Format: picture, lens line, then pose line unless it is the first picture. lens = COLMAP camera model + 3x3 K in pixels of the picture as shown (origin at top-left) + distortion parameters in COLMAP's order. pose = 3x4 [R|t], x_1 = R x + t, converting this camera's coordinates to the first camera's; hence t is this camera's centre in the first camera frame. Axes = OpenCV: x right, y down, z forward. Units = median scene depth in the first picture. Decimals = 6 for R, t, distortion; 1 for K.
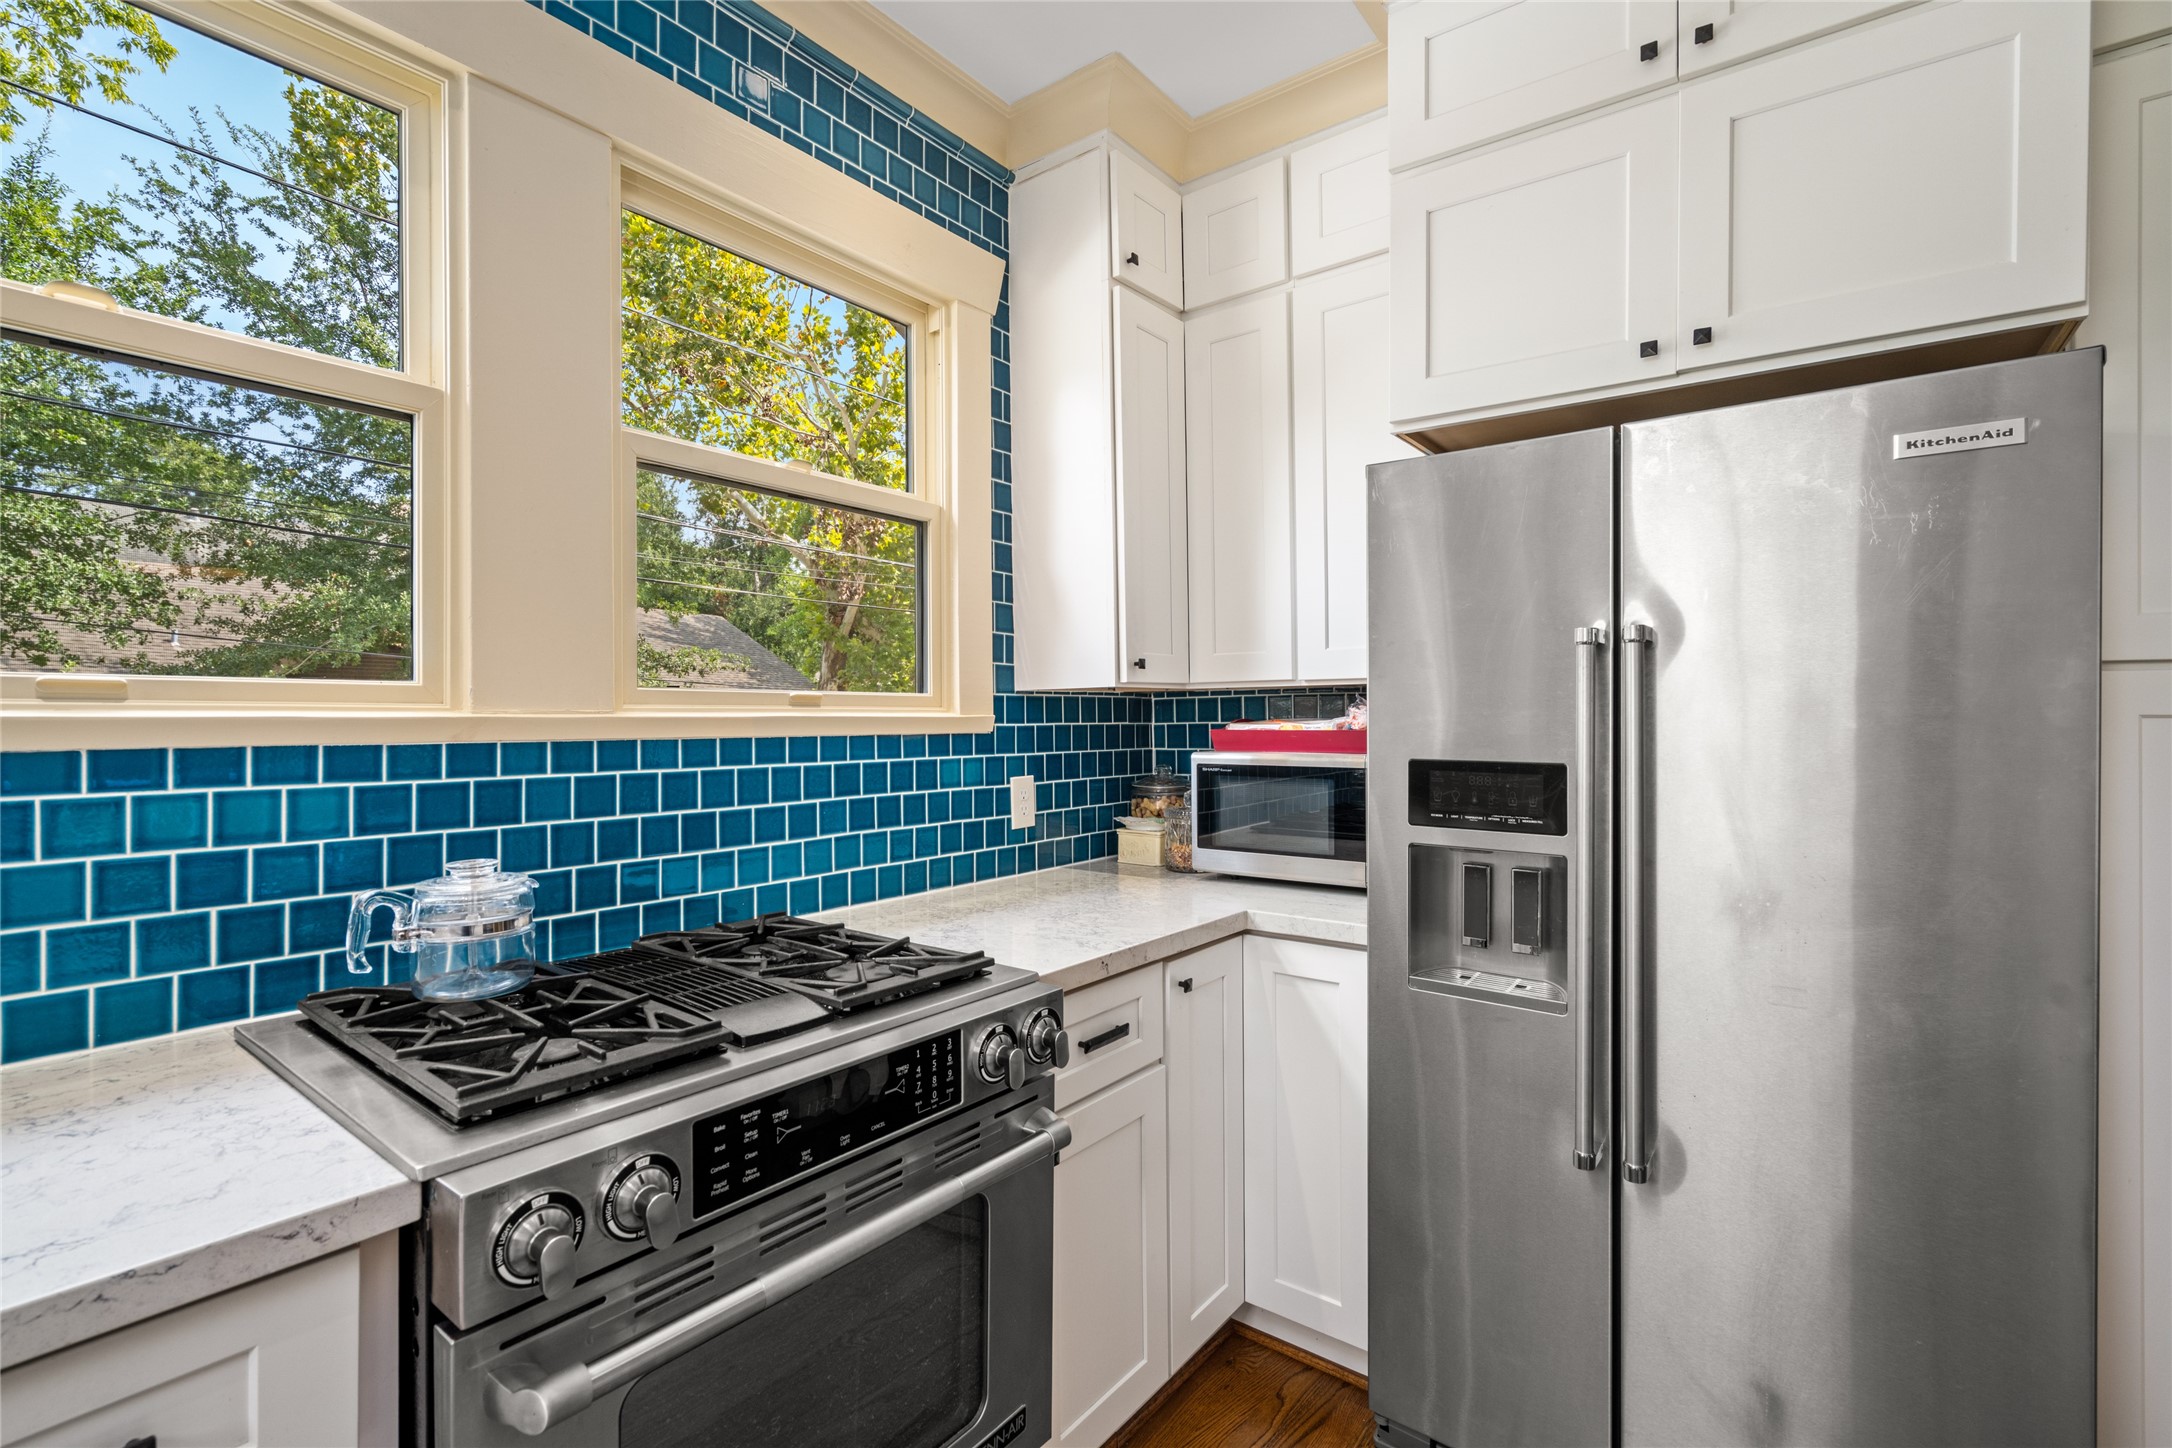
lens RADIAL K [[988.5, 0, 1087.1], [0, 988.5, 720.8], [0, 0, 1]] dist [0.000652, 0.000960]
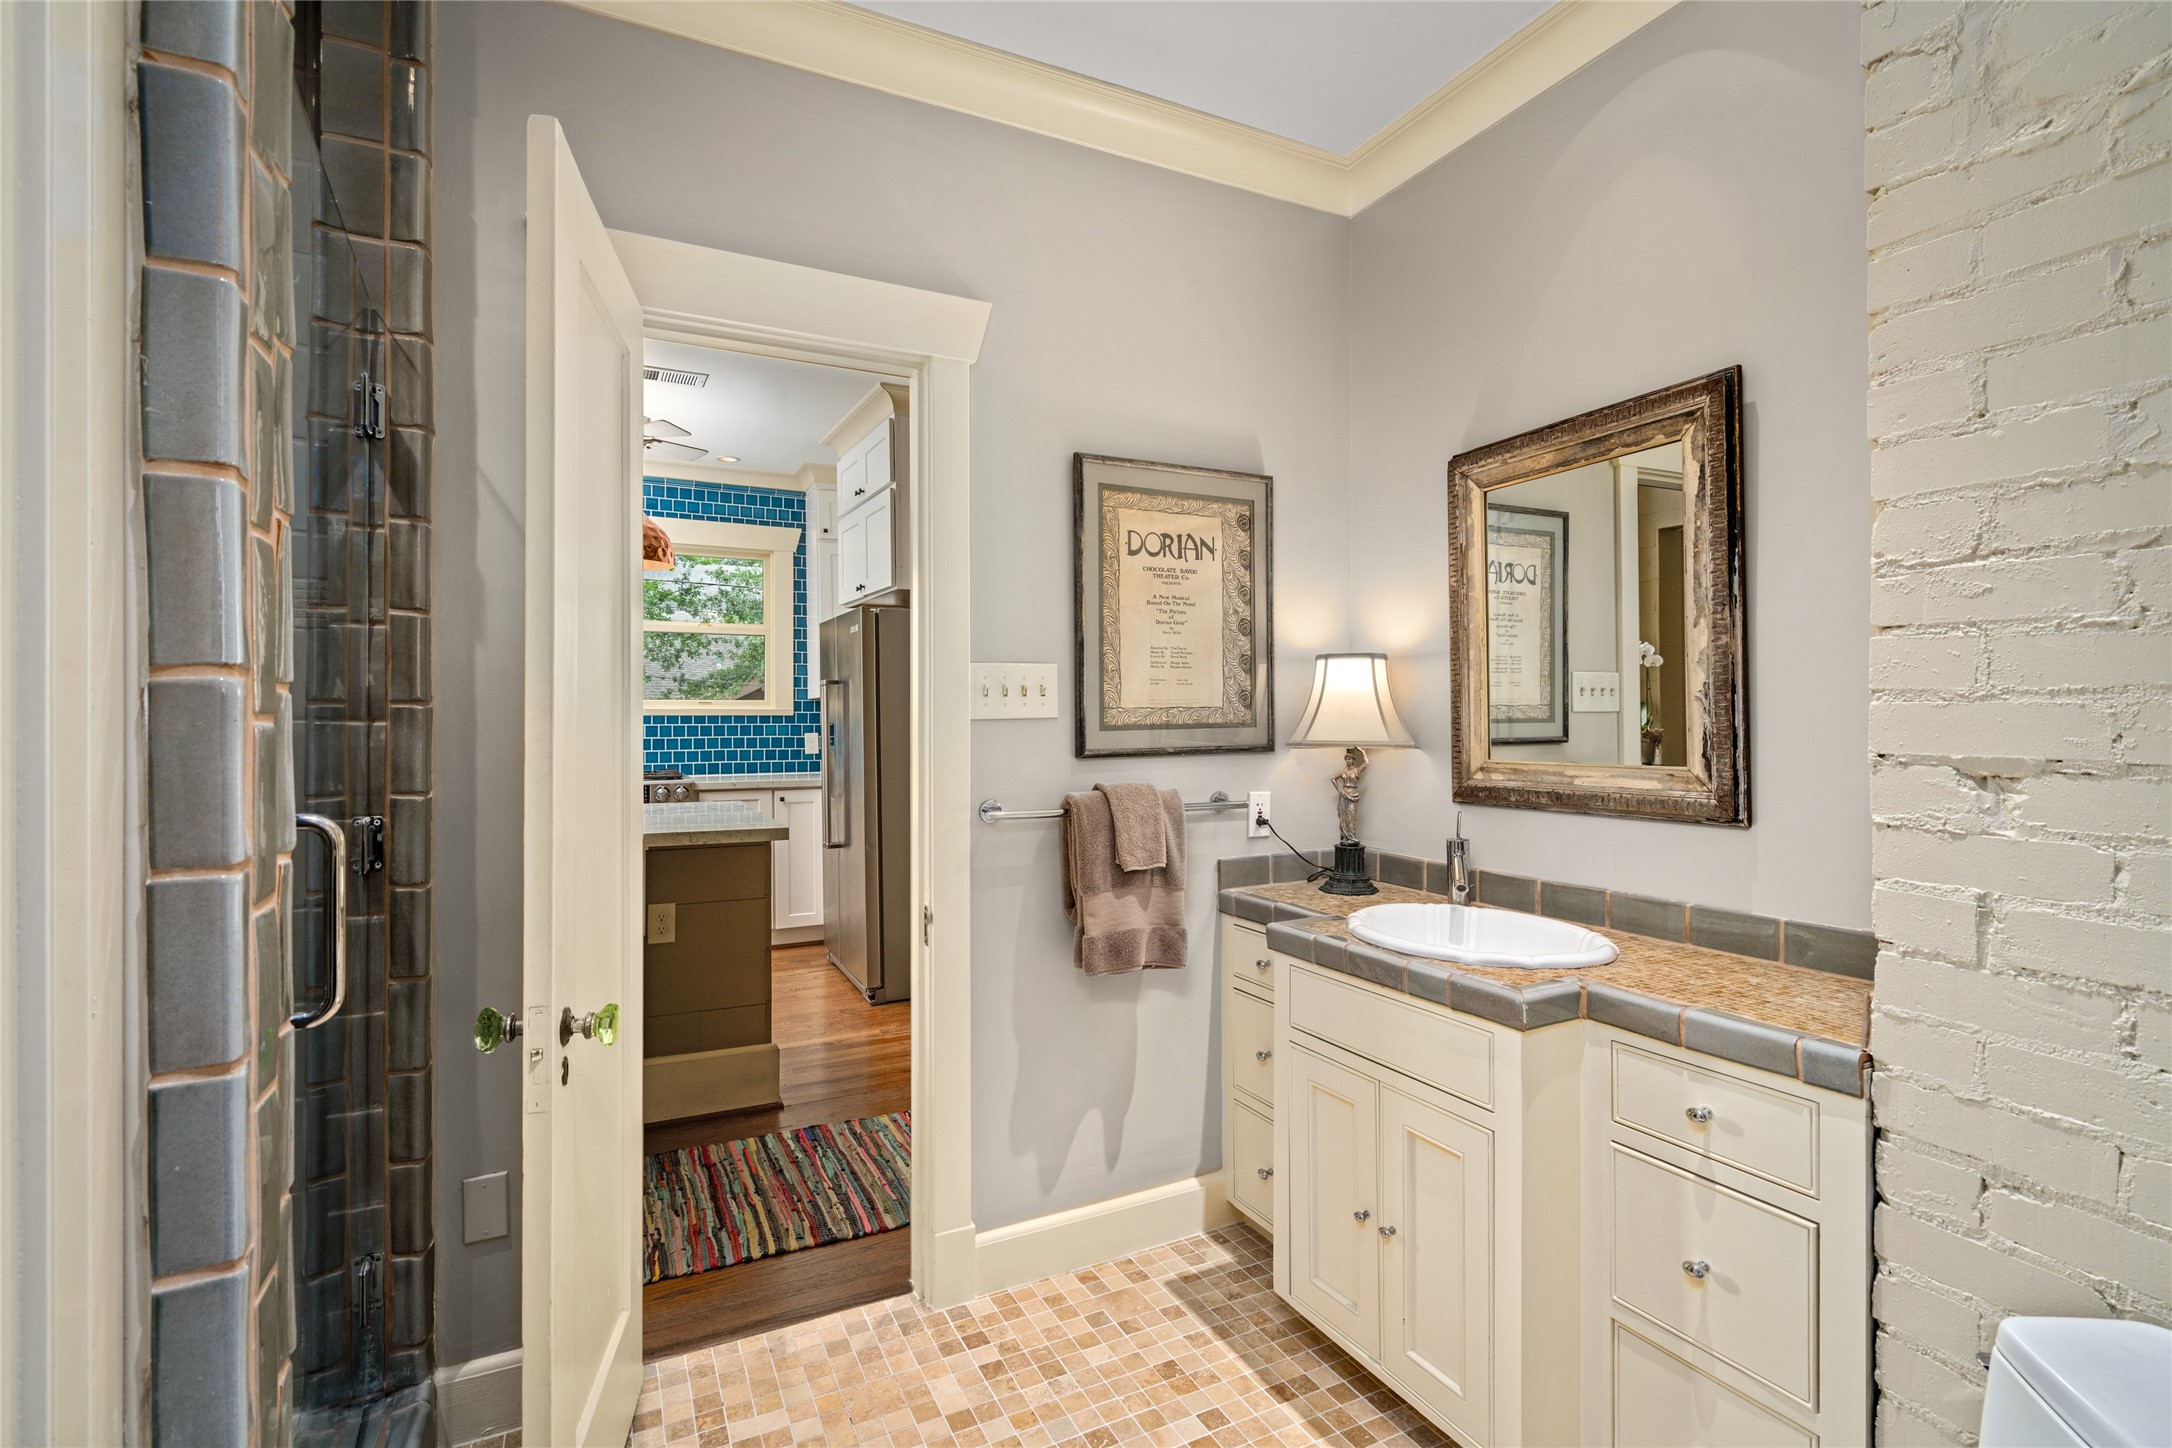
lens RADIAL K [[988.5, 0, 1085.3], [0, 988.5, 719.1], [0, 0, 1]] dist [0.000652, 0.000960]
pose [[0.900148, 0.004330, -0.435562, 1.713984], [-0.003017, 0.999989, 0.003705, 0.010308], [0.435573, -0.002021, 0.900151, -0.981148]]
